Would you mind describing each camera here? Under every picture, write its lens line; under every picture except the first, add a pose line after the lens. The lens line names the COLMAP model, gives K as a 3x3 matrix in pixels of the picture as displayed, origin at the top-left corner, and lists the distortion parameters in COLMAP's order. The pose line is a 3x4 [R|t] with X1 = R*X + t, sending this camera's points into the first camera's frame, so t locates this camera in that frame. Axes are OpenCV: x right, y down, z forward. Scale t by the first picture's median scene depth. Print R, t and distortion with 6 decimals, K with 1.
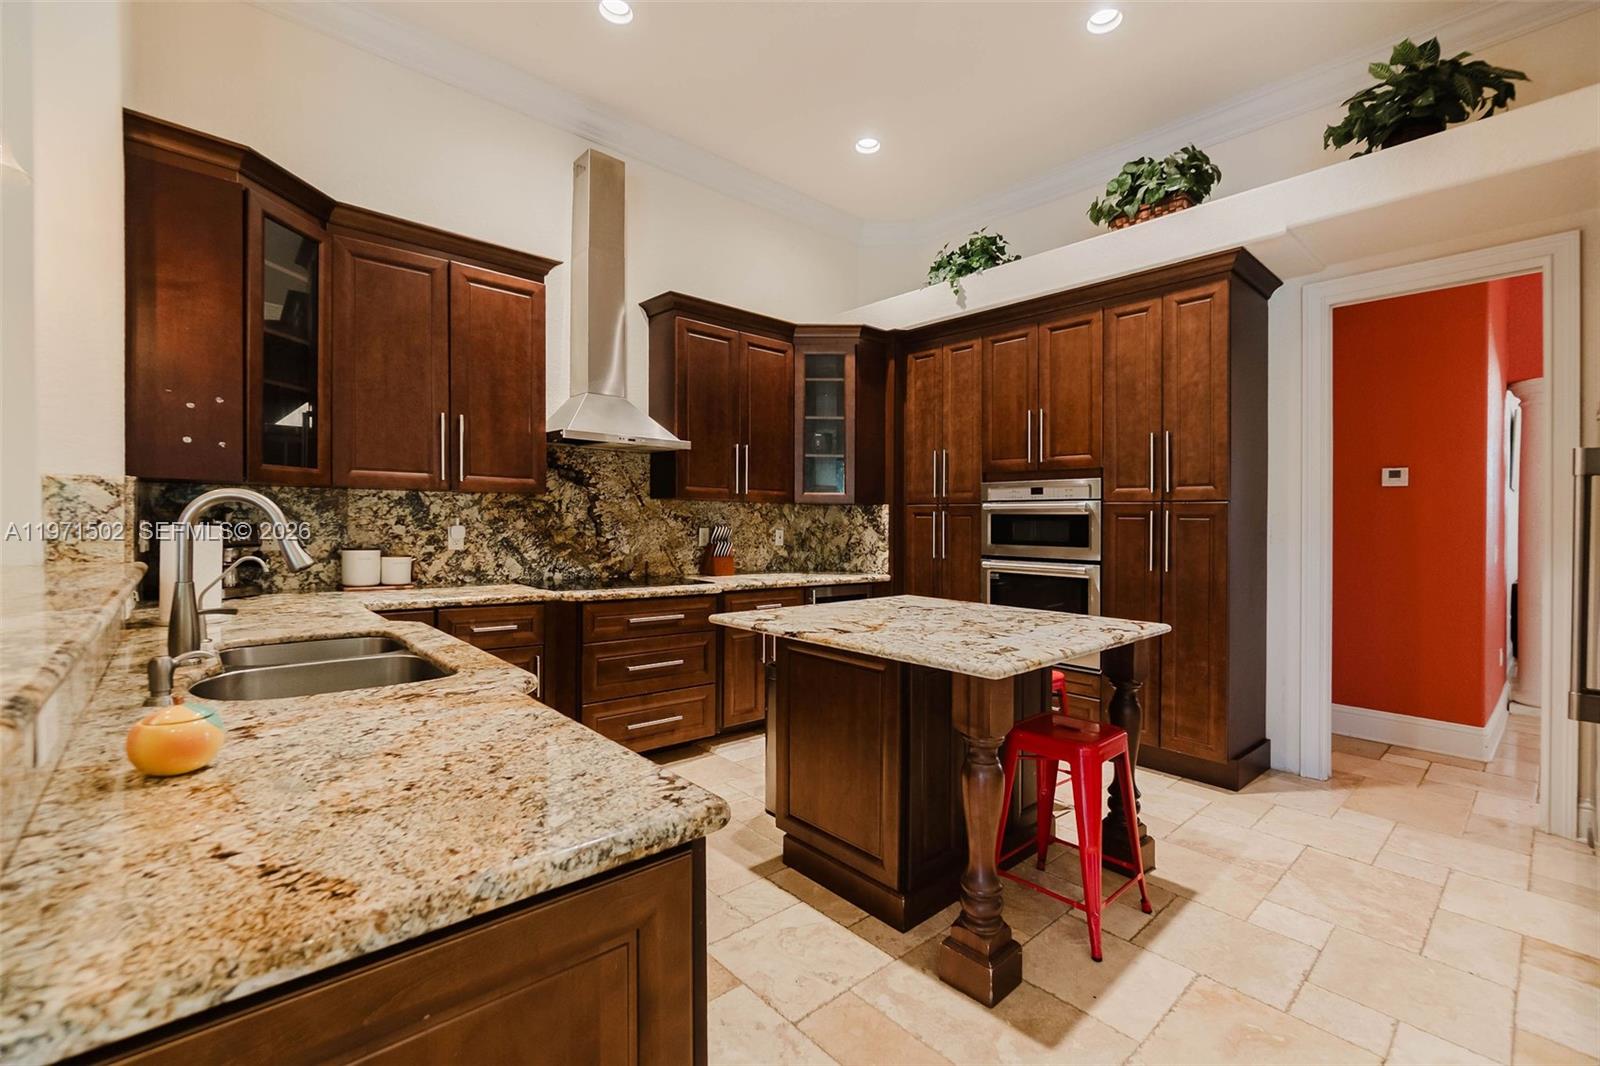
lens RADIAL K [[693.4, 0, 797.2], [0, 693.4, 523.9], [0, 0, 1]] dist [-0.010525, 0.000586]
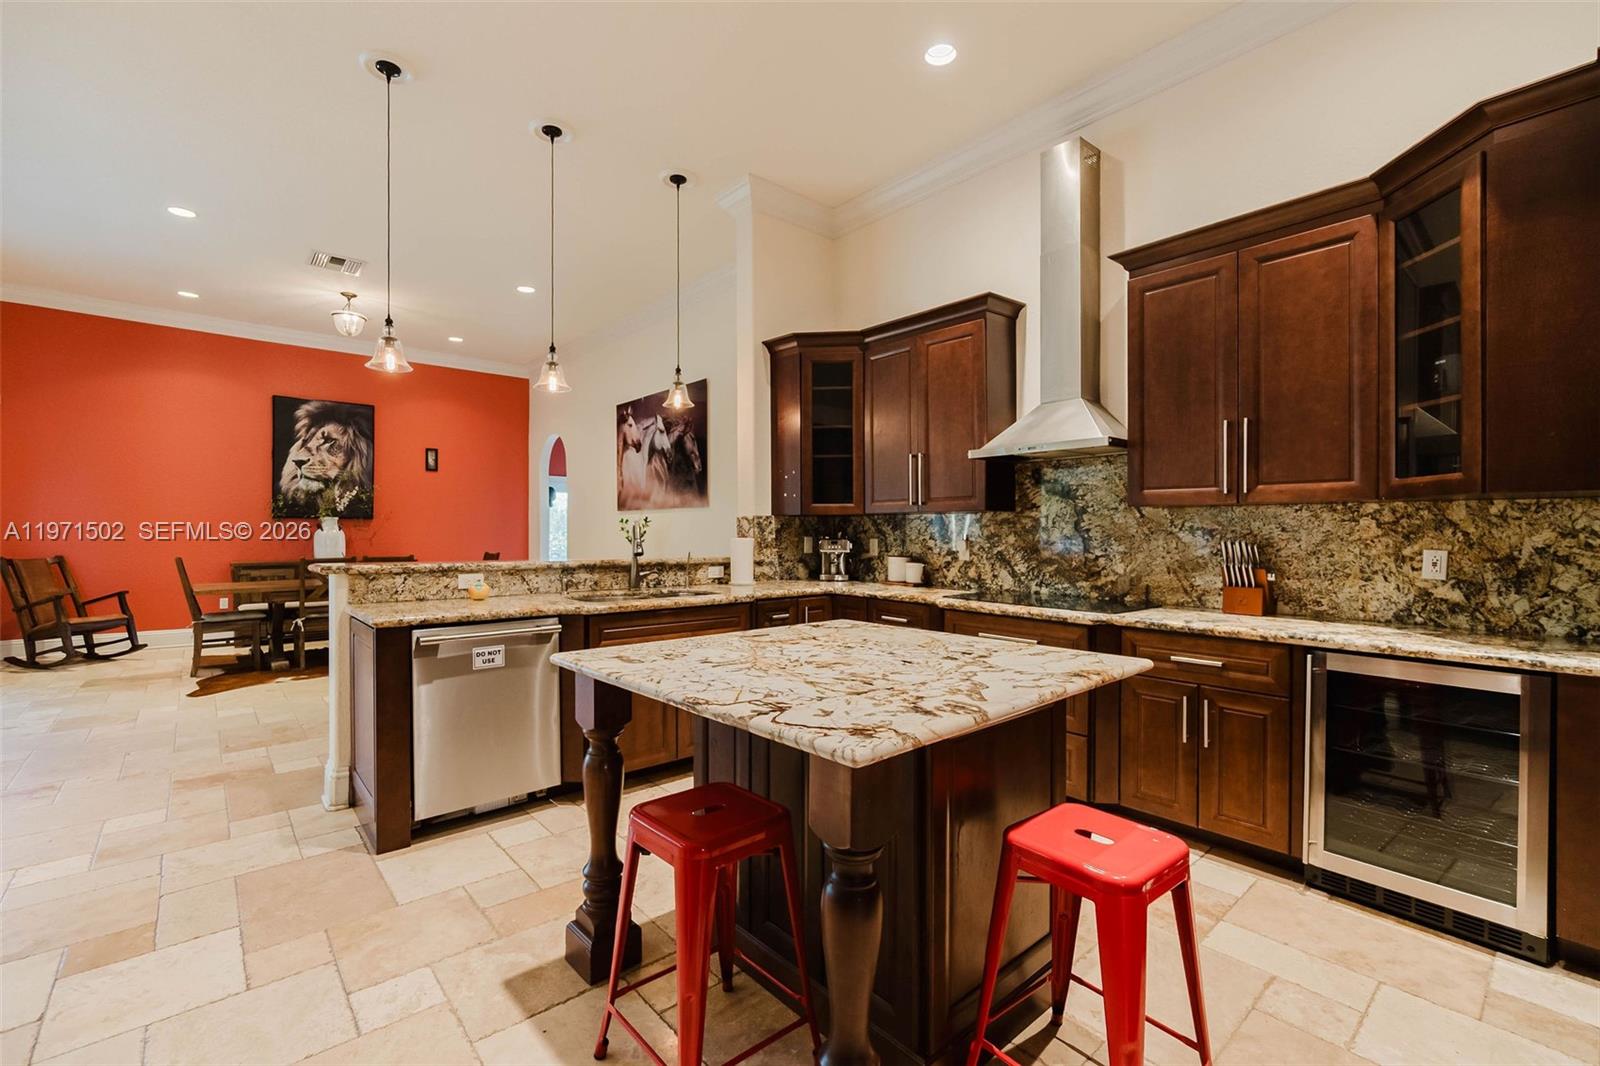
lens RADIAL K [[693.4, 0, 791.6], [0, 693.4, 540.4], [0, 0, 1]] dist [-0.010525, 0.000586]
pose [[-0.029575, 0.002500, -0.999559, 0.619550], [0.000148, 0.999997, 0.002497, -0.000402], [0.999563, -0.000074, -0.029575, 0.616360]]
